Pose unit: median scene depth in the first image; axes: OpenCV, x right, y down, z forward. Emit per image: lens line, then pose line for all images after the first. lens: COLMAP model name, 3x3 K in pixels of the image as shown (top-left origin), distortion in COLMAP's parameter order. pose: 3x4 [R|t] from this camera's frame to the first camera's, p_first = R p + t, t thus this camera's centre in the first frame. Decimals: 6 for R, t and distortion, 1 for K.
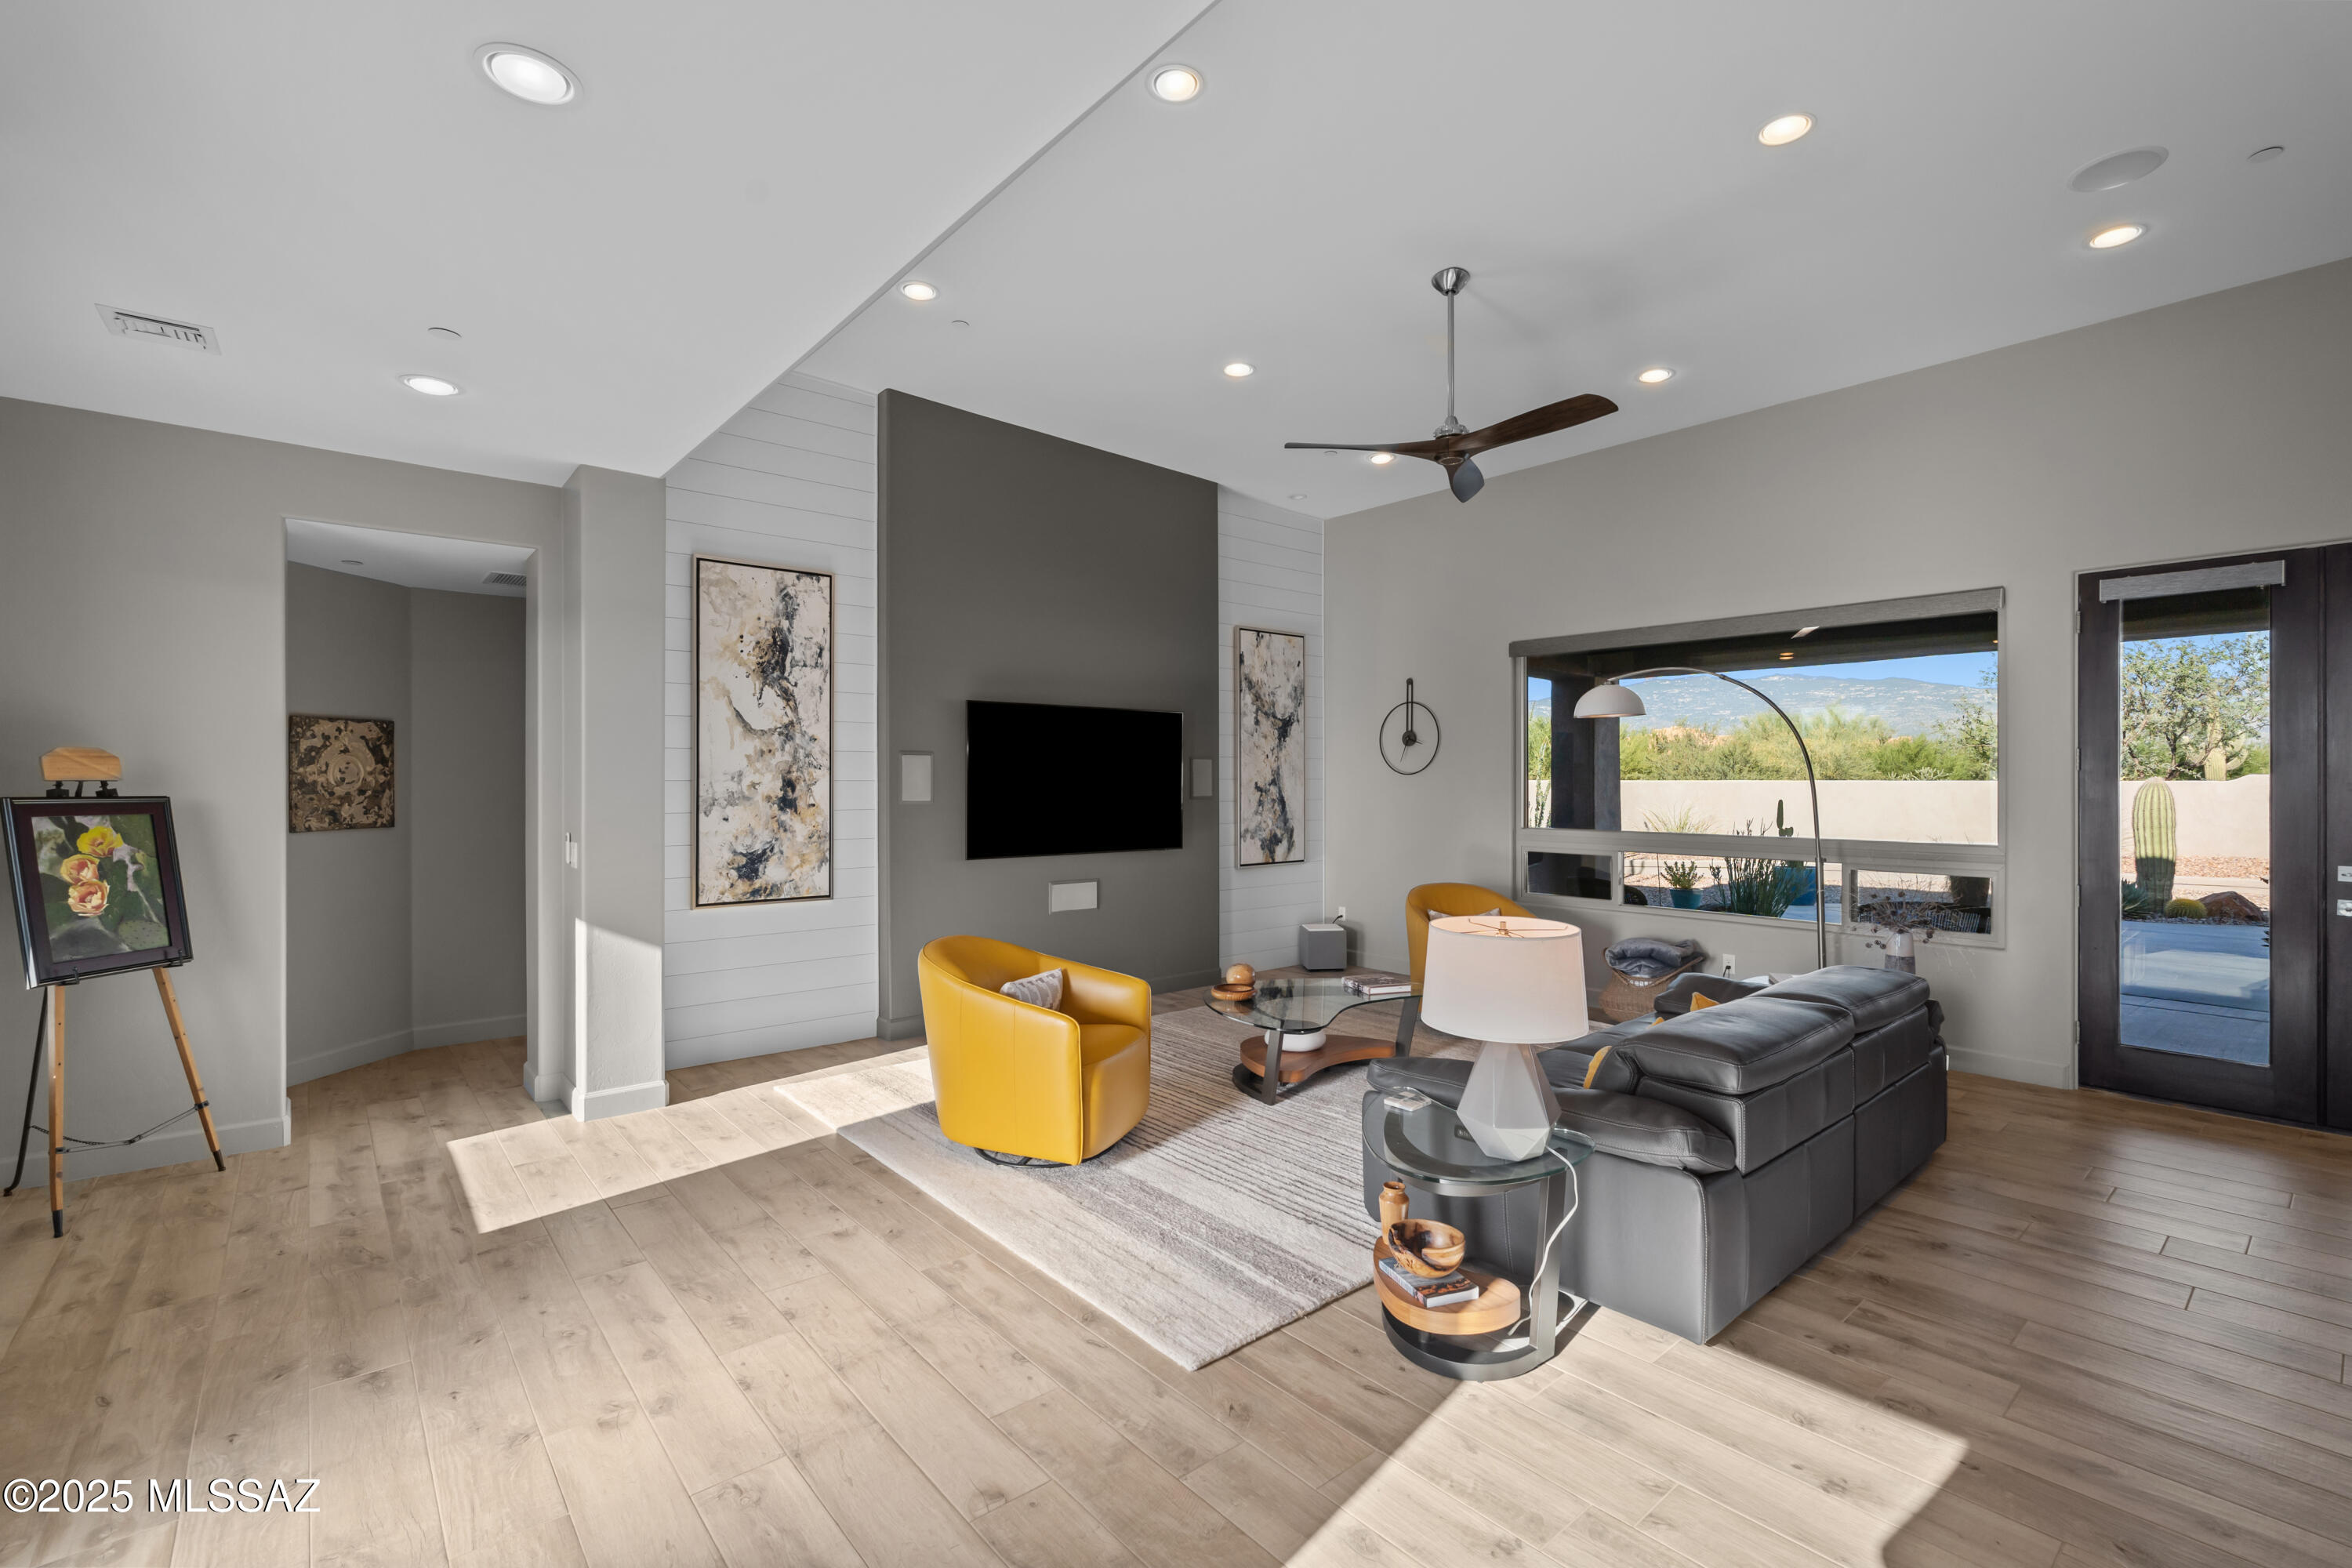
lens RADIAL K [[1032.4, 0, 1164.3], [0, 1032.4, 786.3], [0, 0, 1]] dist [-0.003037, 0.000176]
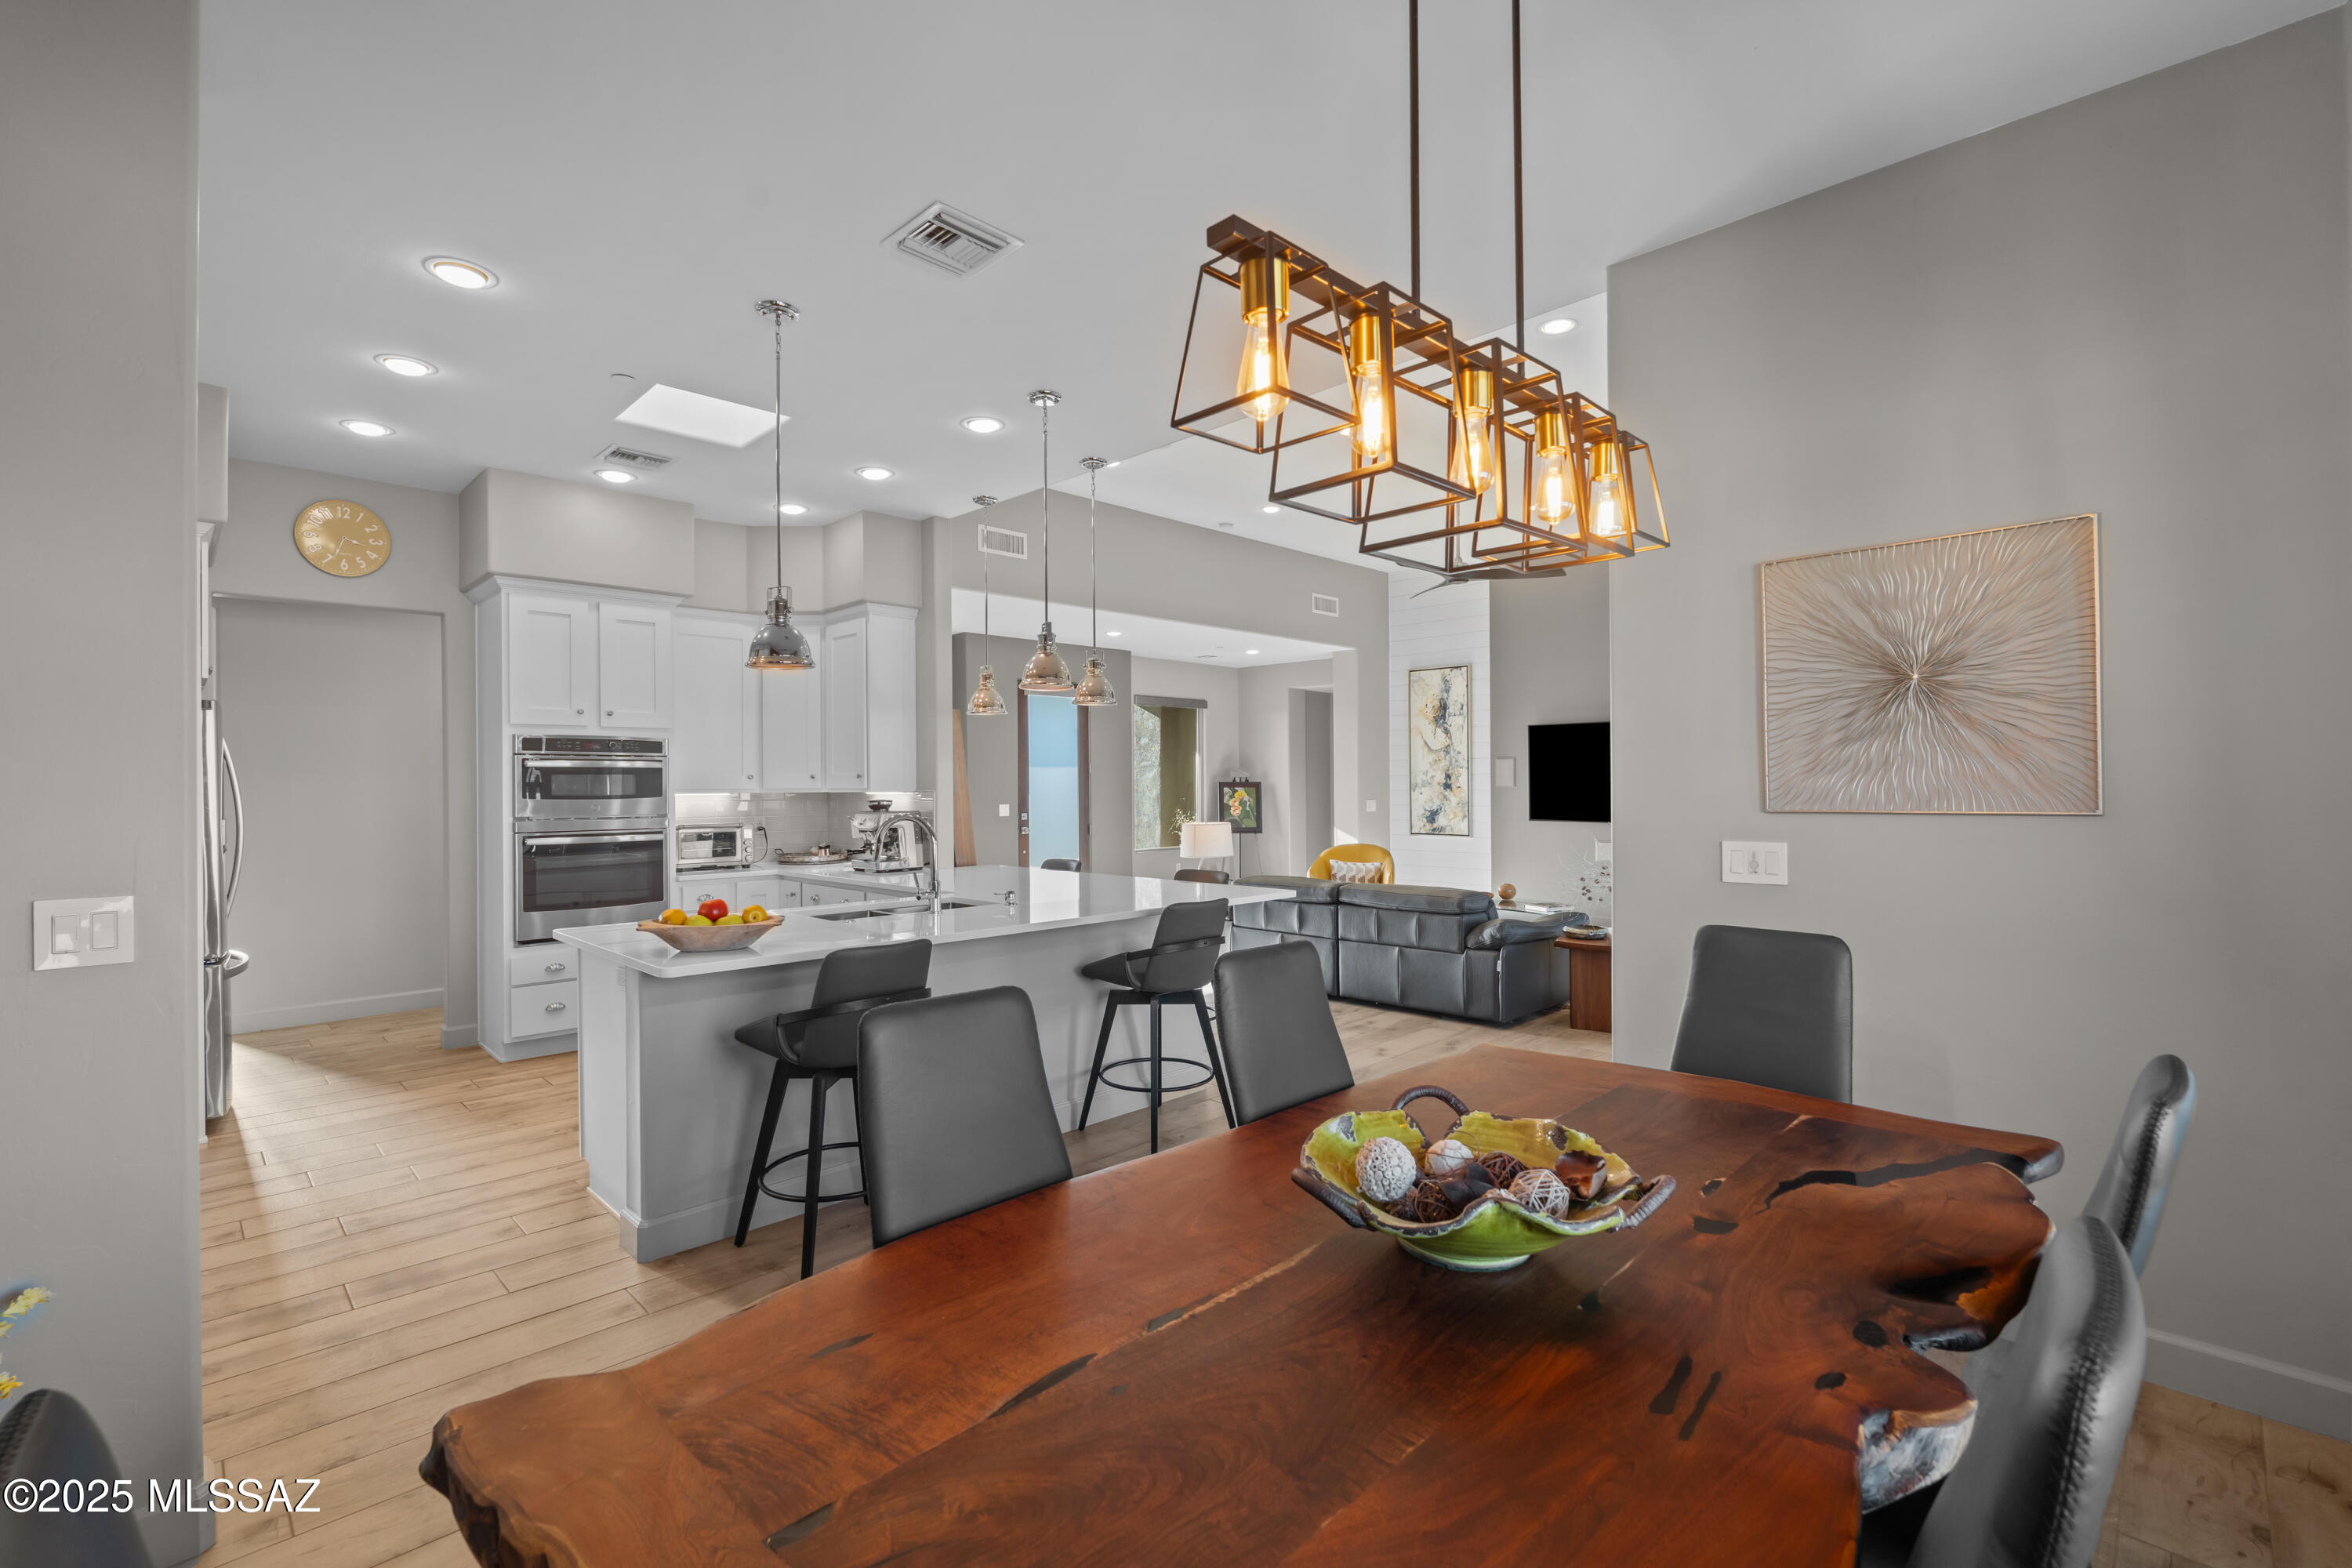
lens RADIAL K [[1023.3, 0, 1176.0], [0, 1023.3, 784.0], [0, 0, 1]] dist [-0.000756, 0.000017]
pose [[0.094717, -0.000054, -0.995504, 1.516068], [0.003580, 0.999994, 0.000287, 0.010048], [0.995498, -0.003591, 0.094717, 0.295458]]
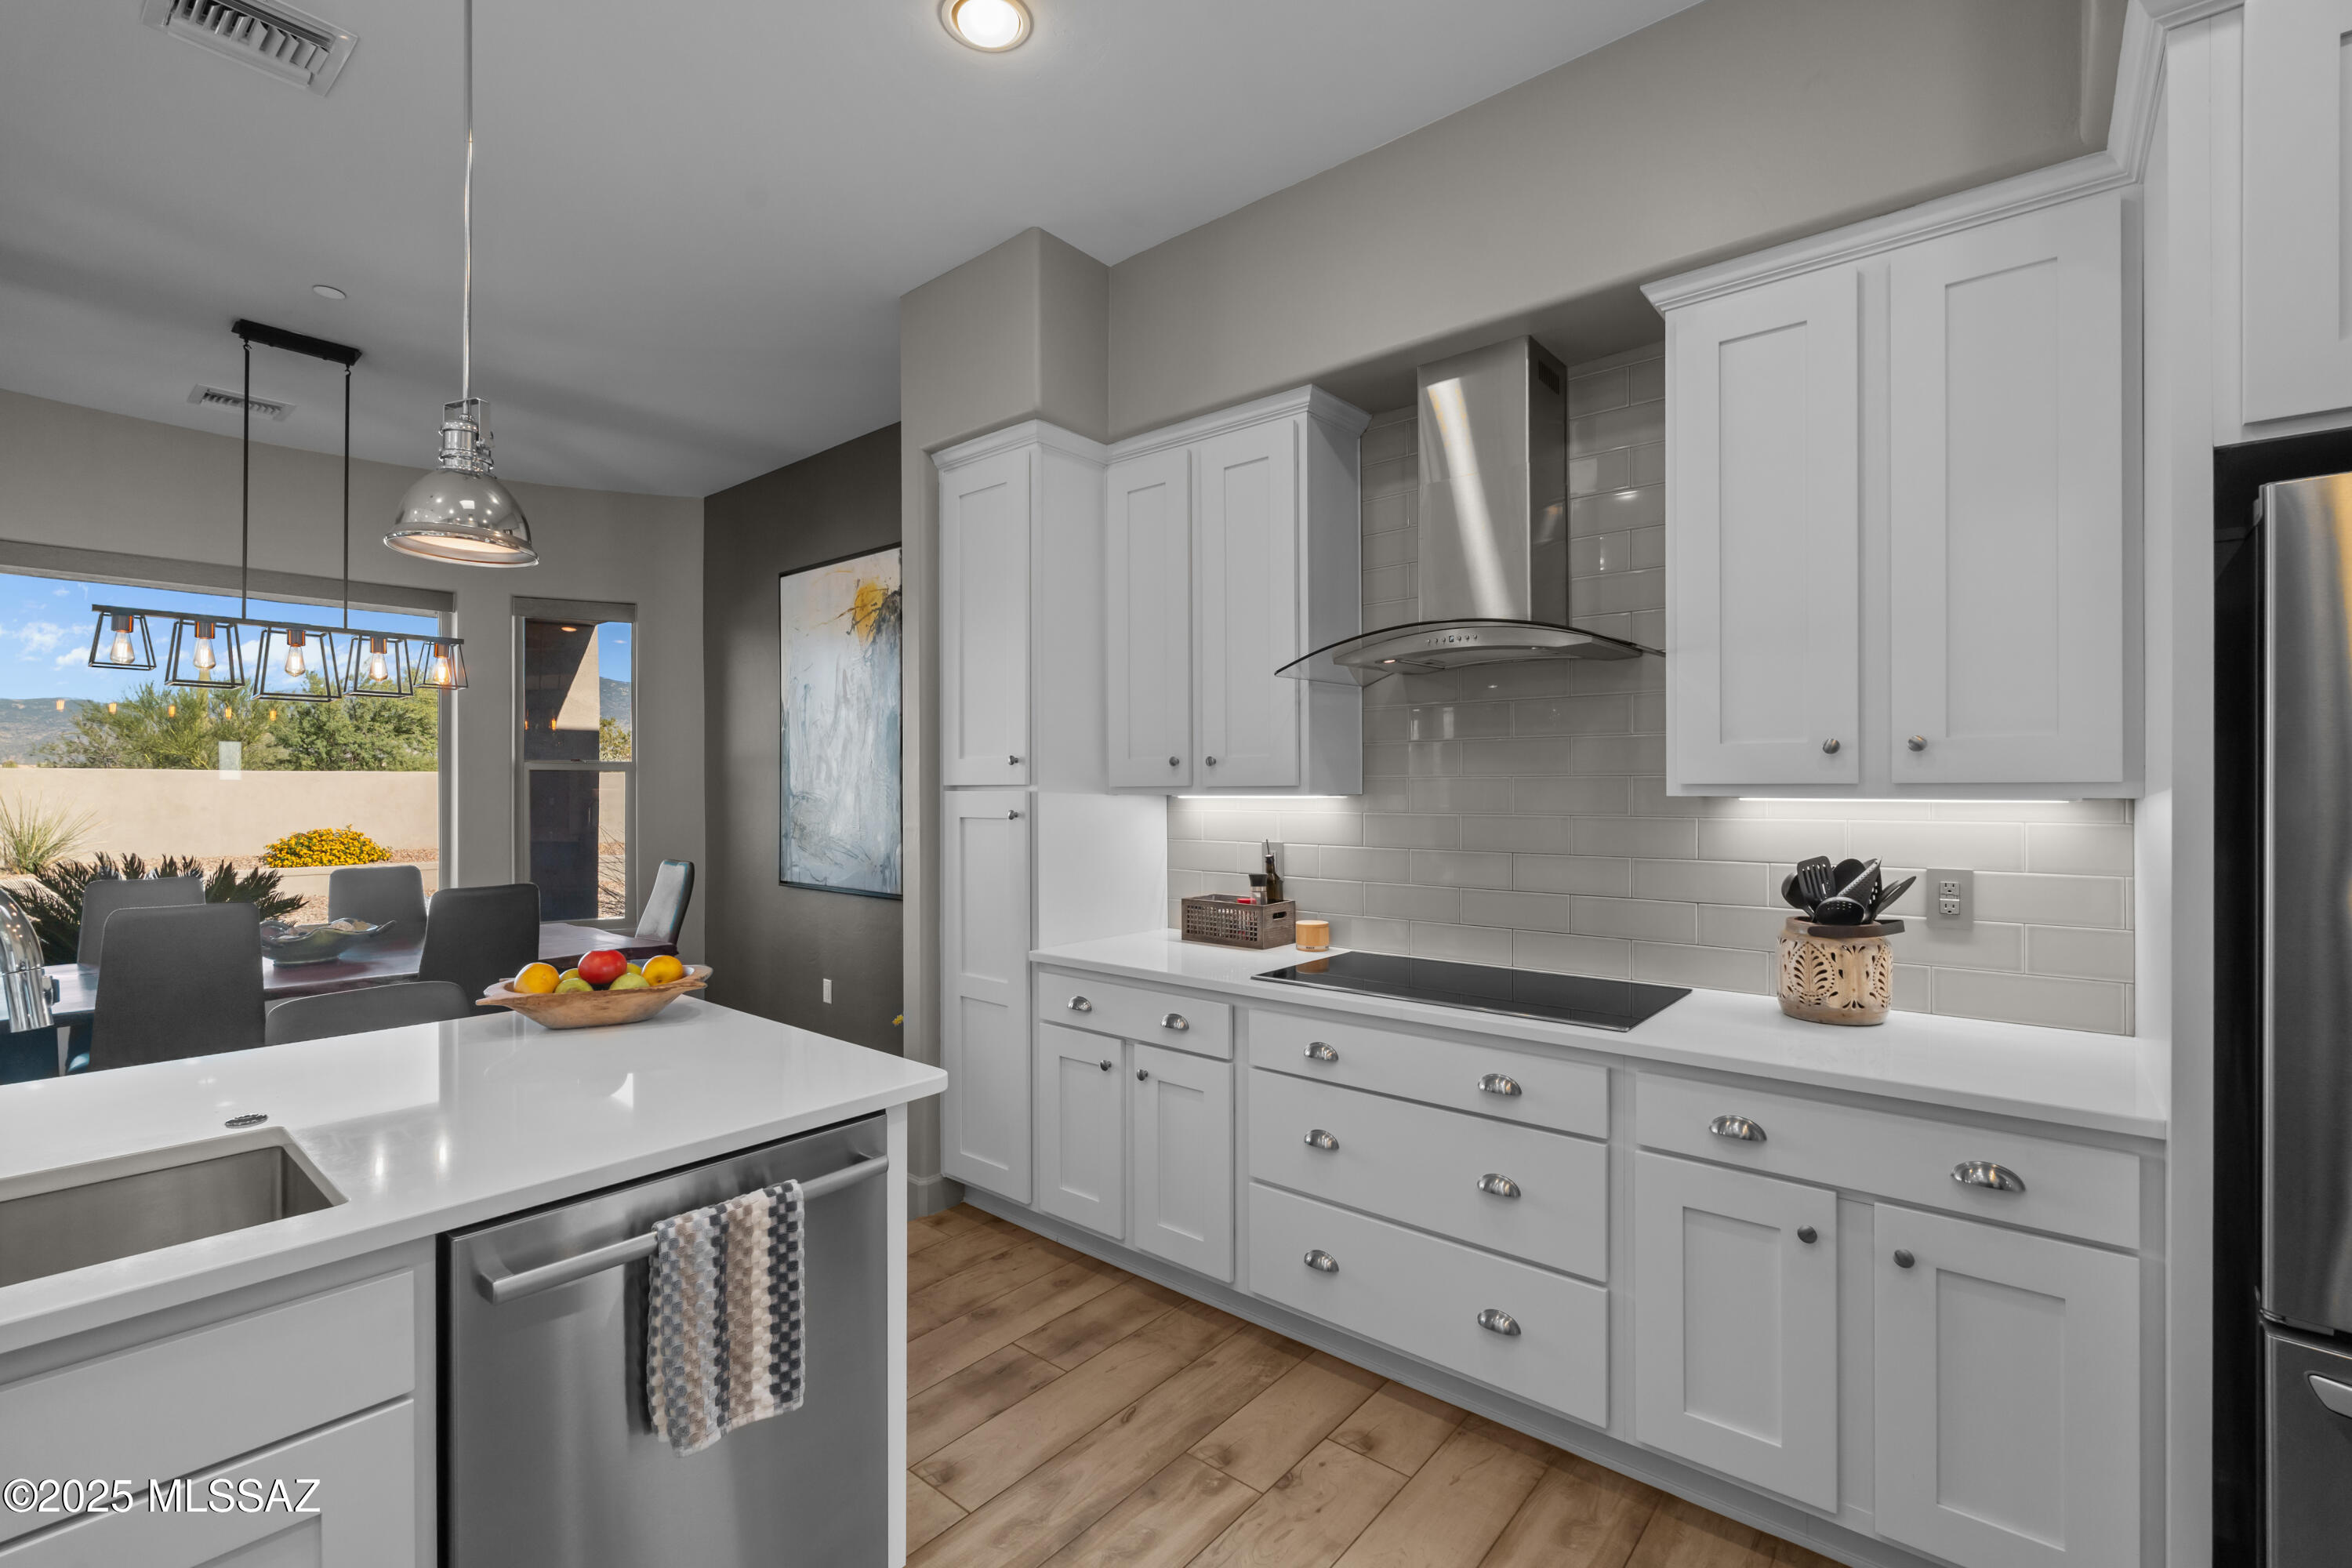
lens RADIAL K [[1023.3, 0, 1176.0], [0, 1023.3, 784.0], [0, 0, 1]] dist [-0.000756, 0.000017]
pose [[-0.179858, 0.007416, 0.983665, 0.544187], [0.002683, 0.999972, -0.007048, 0.015753], [-0.983689, 0.001372, -0.179873, -0.036375]]
